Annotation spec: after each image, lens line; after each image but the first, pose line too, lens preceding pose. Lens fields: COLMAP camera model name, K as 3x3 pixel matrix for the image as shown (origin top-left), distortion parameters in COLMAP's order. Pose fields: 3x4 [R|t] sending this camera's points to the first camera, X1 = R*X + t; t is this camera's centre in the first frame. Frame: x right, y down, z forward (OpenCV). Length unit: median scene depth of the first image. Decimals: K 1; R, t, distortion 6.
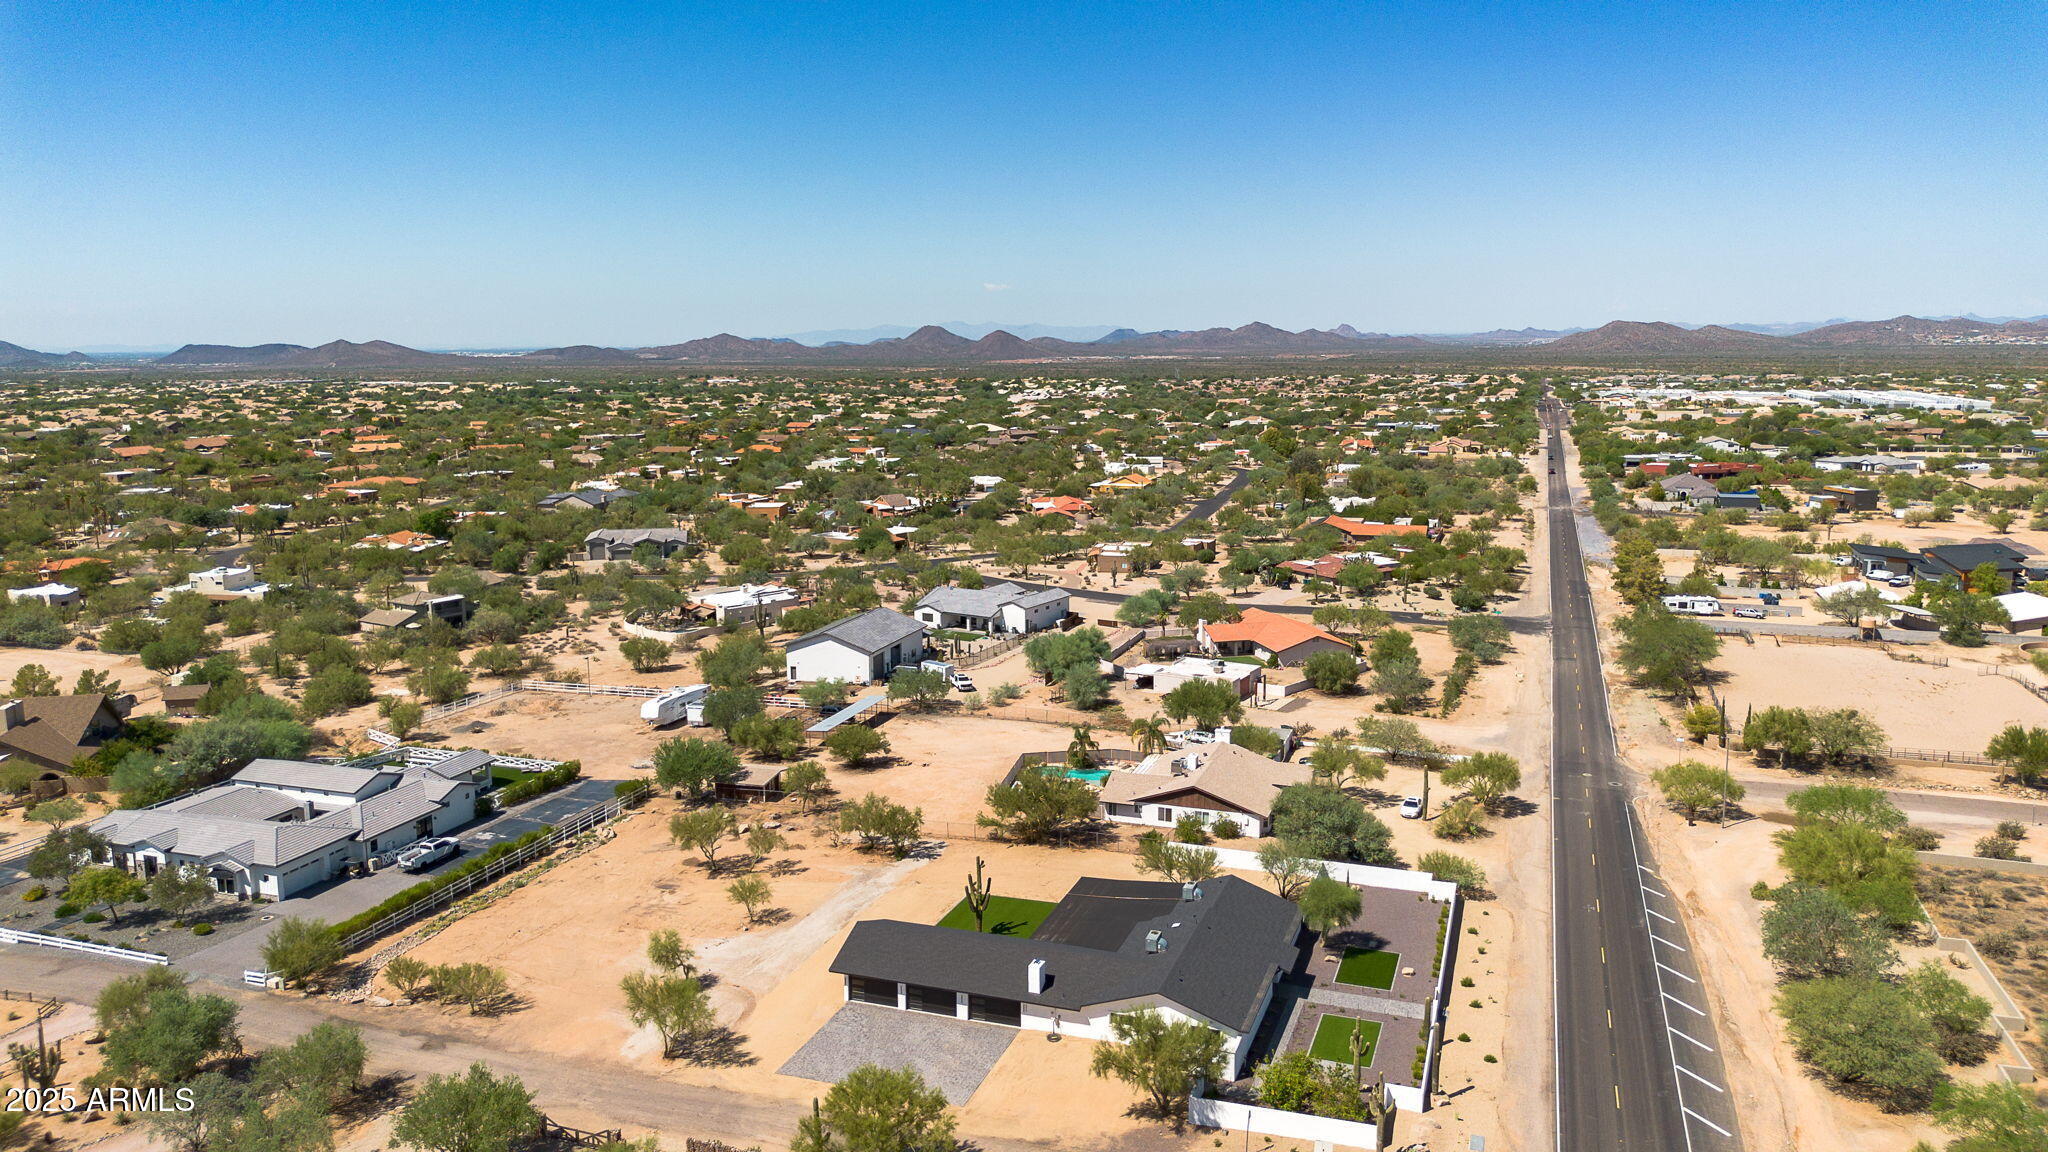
lens RADIAL K [[1455.4, 0, 1020.4], [0, 1455.4, 577.1], [0, 0, 1]] dist [0.077224, -0.084246]
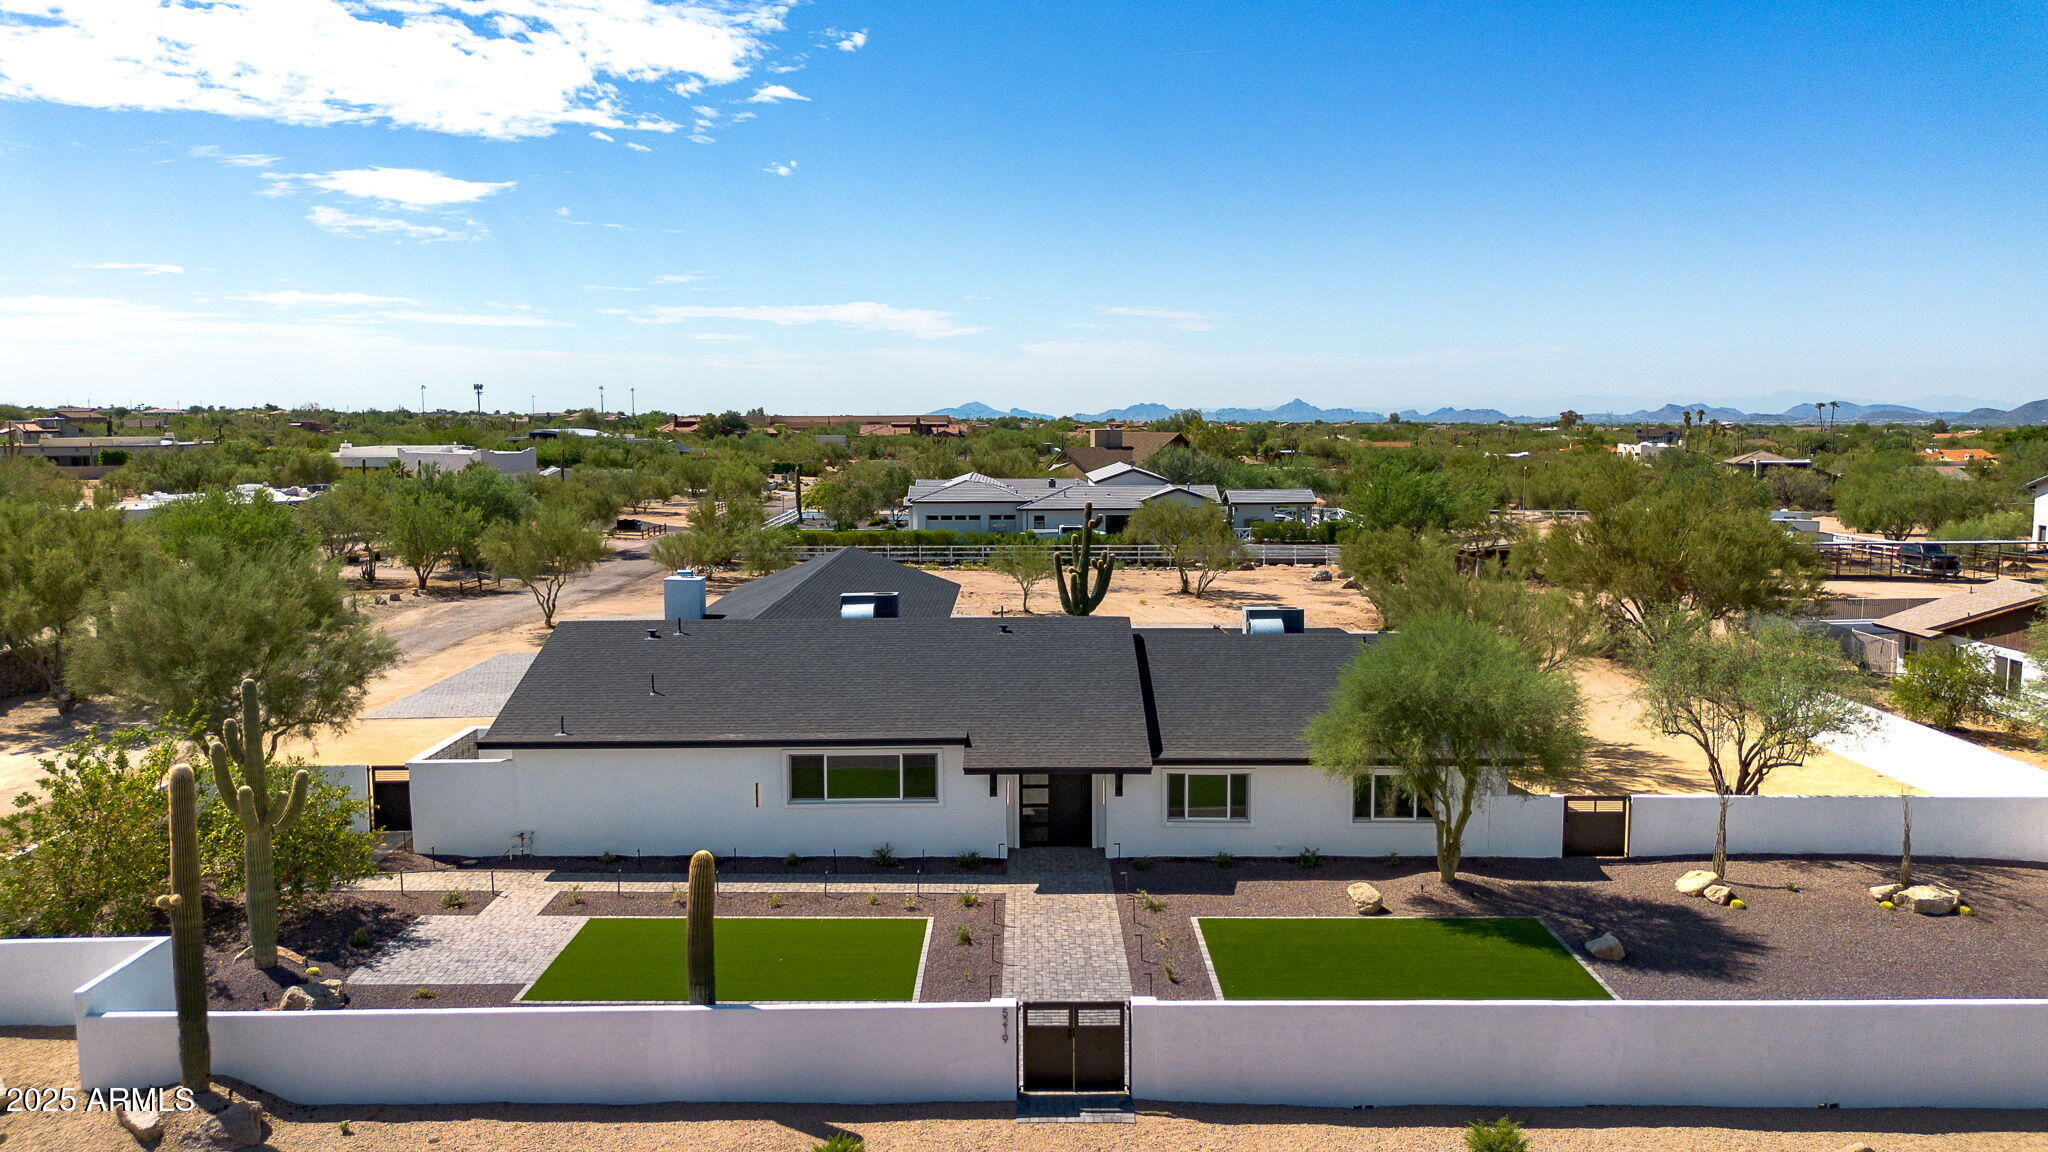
lens RADIAL K [[1455.4, 0, 1020.4], [0, 1455.4, 577.1], [0, 0, 1]] dist [0.077224, -0.084246]
pose [[0.342863, 0.115075, -0.932311, 0.310867], [-0.155515, 0.985727, 0.064476, 0.140729], [0.926423, 0.122881, 0.355865, 0.604514]]
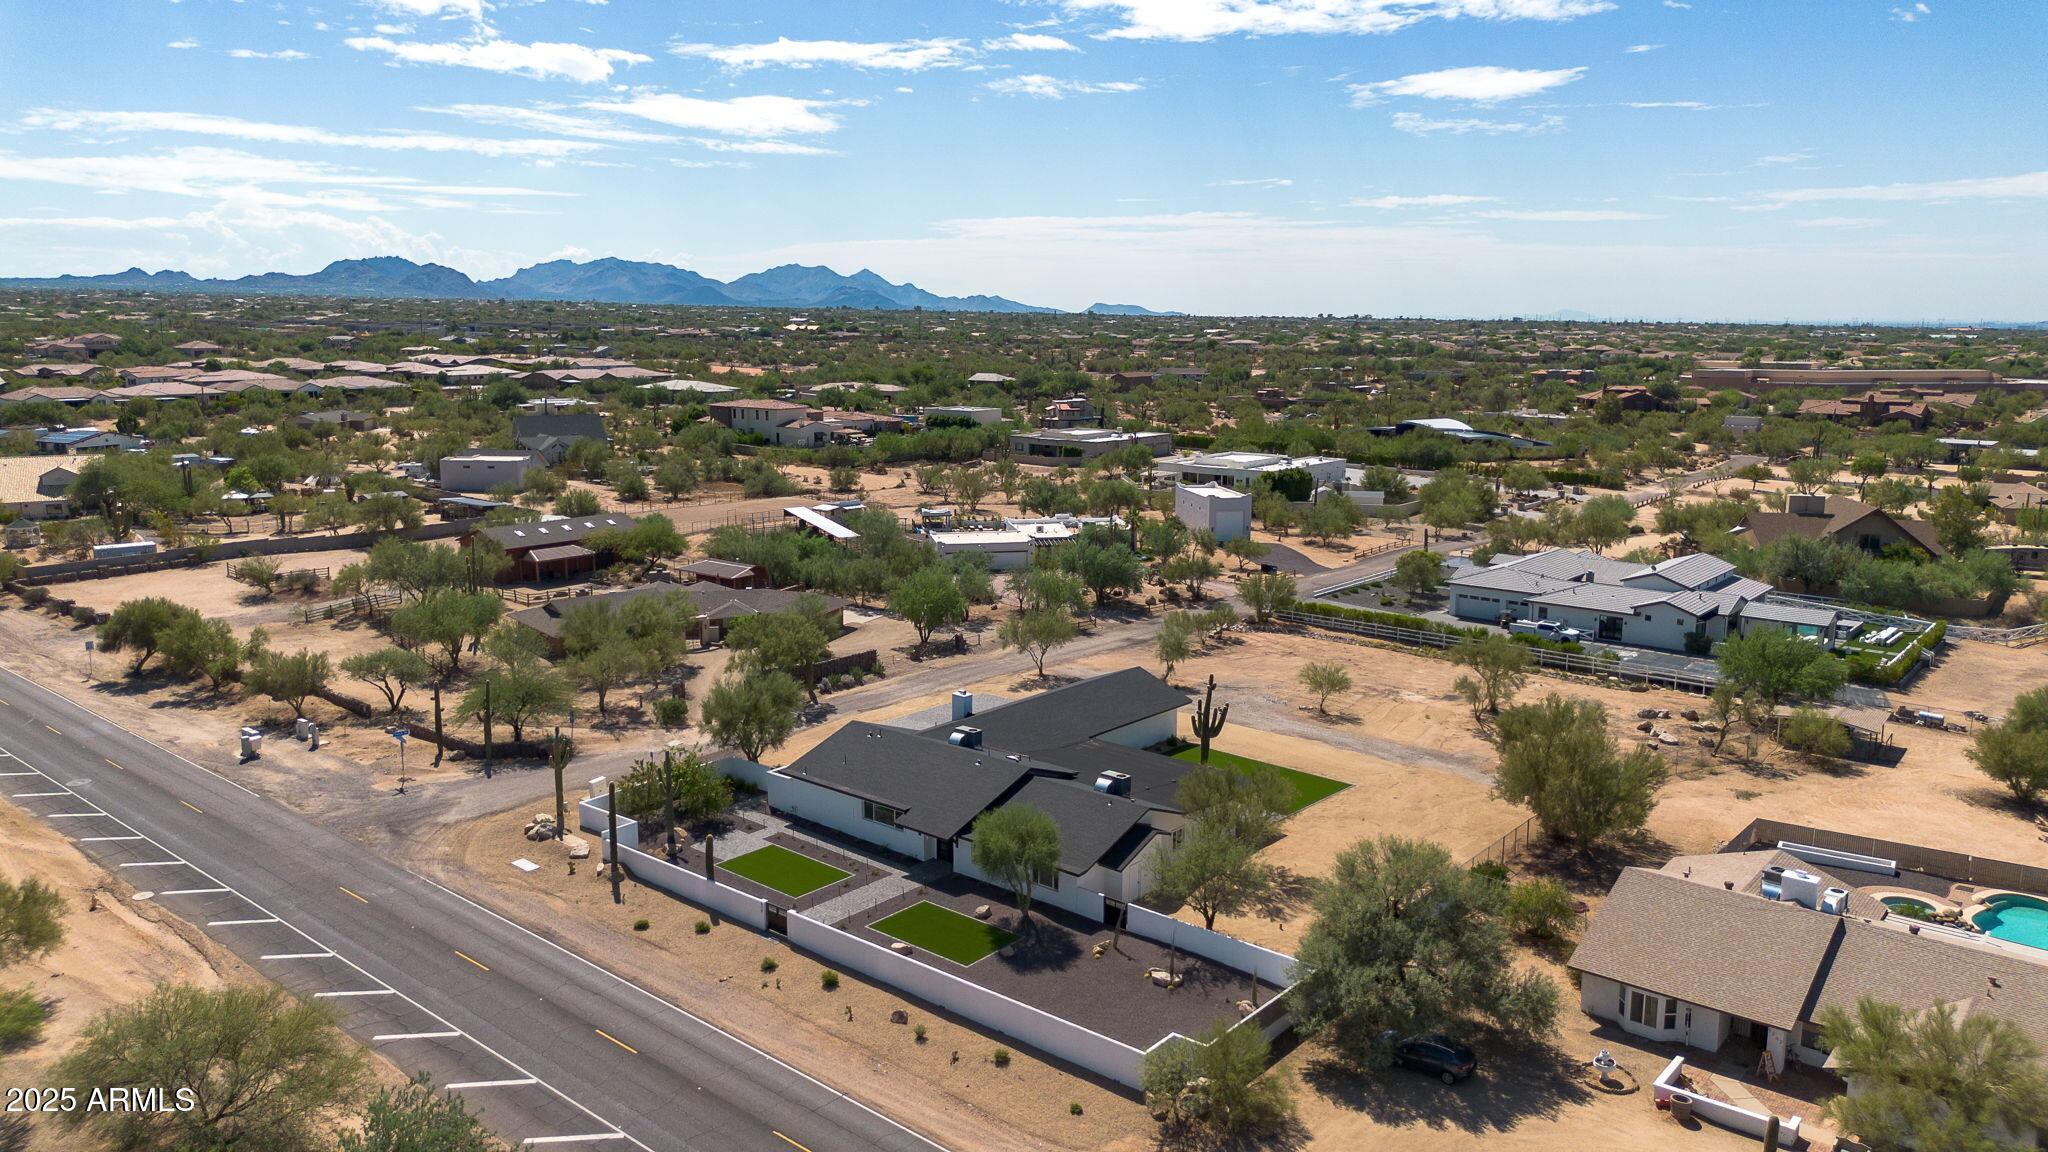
lens RADIAL K [[1455.4, 0, 1020.4], [0, 1455.4, 577.1], [0, 0, 1]] dist [0.077224, -0.084246]
pose [[-0.354193, 0.178287, -0.918020, 0.564138], [-0.154973, 0.956896, 0.245629, -0.034963], [0.922242, 0.229269, -0.311296, 0.853884]]
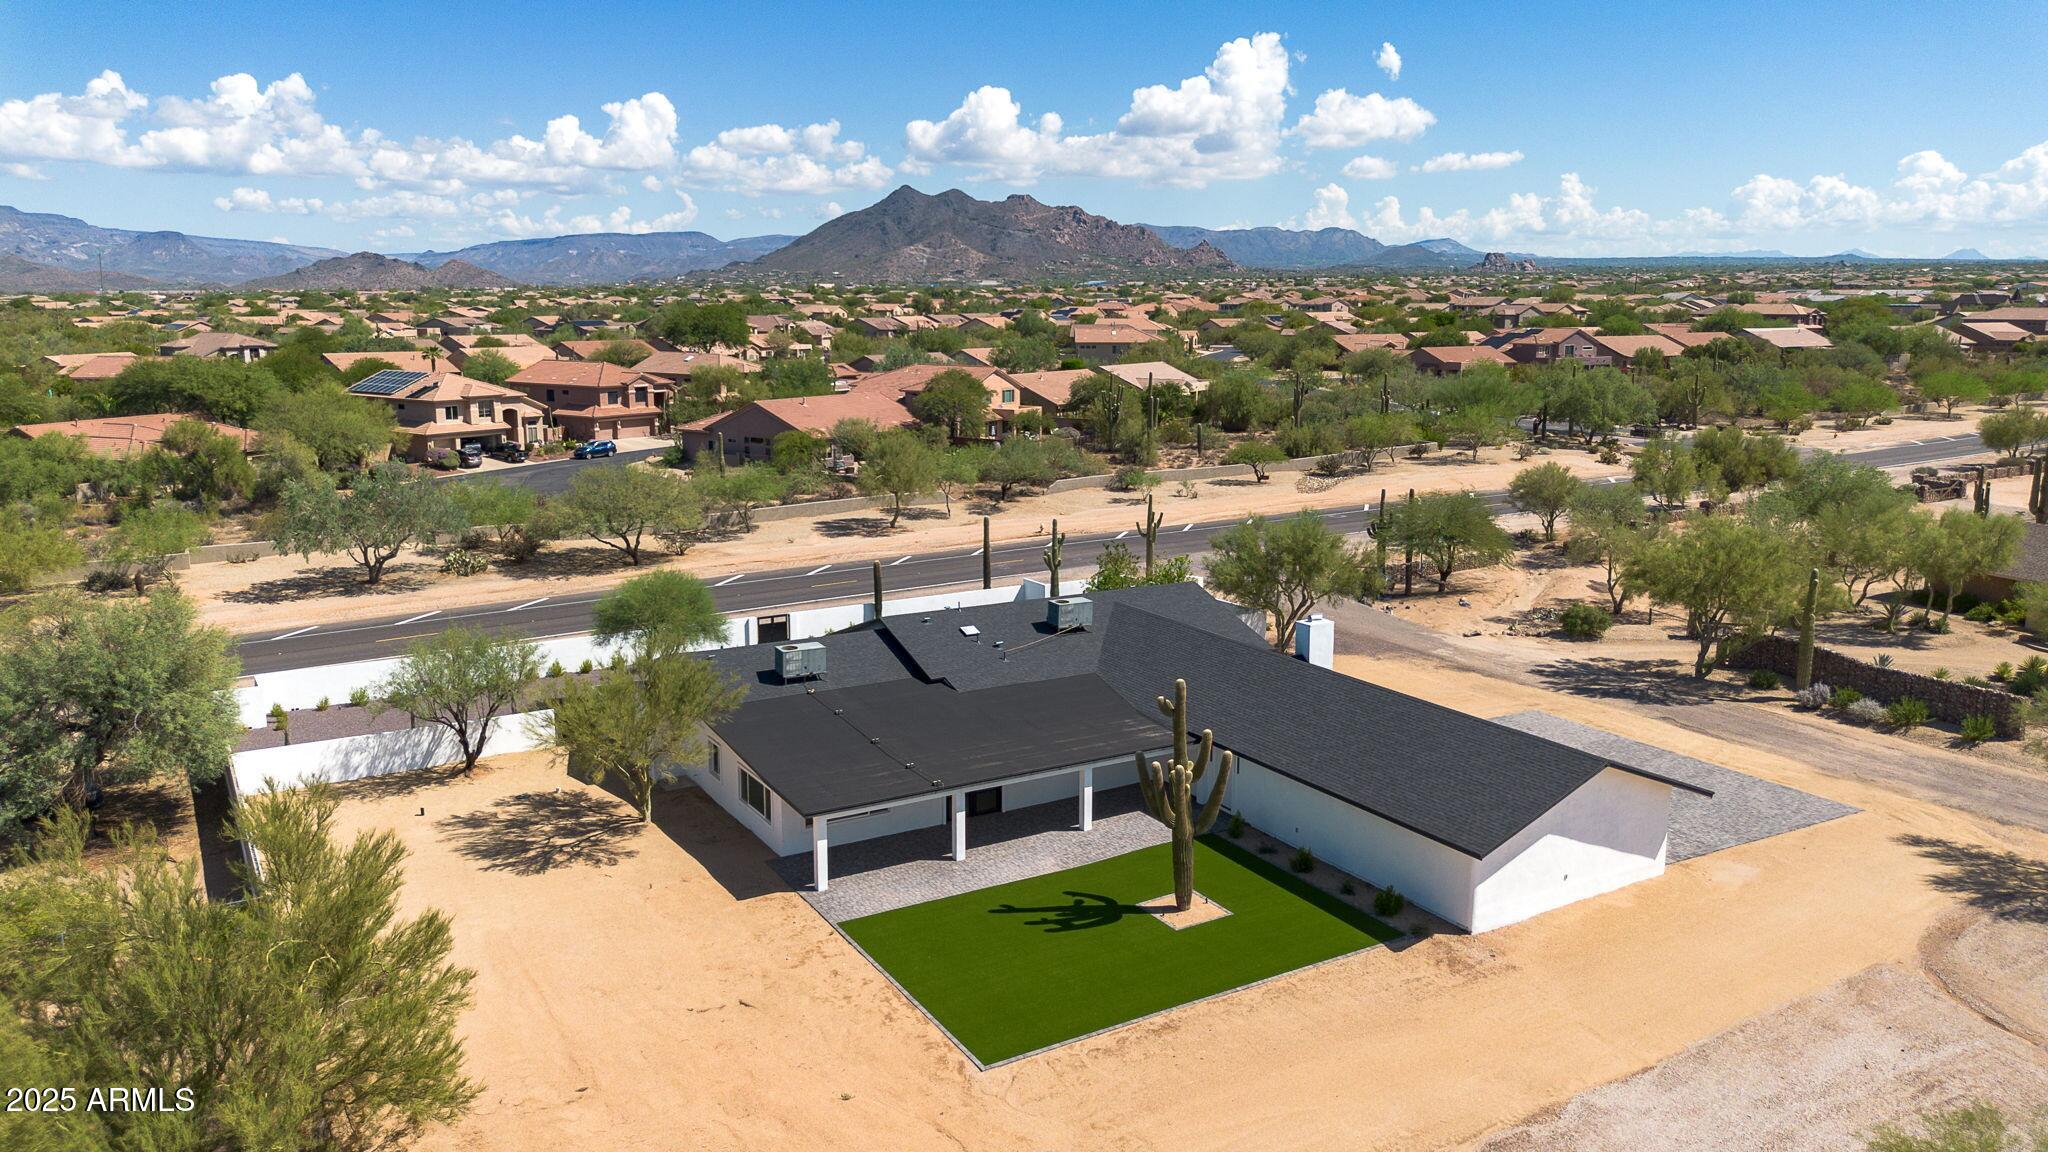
lens RADIAL K [[1455.4, 0, 1020.4], [0, 1455.4, 577.1], [0, 0, 1]] dist [0.077224, -0.084246]
pose [[-0.770154, -0.112690, 0.627825, -0.159304], [0.118251, 0.941984, 0.314138, 0.040930], [-0.626801, 0.316175, -0.712147, 0.939469]]
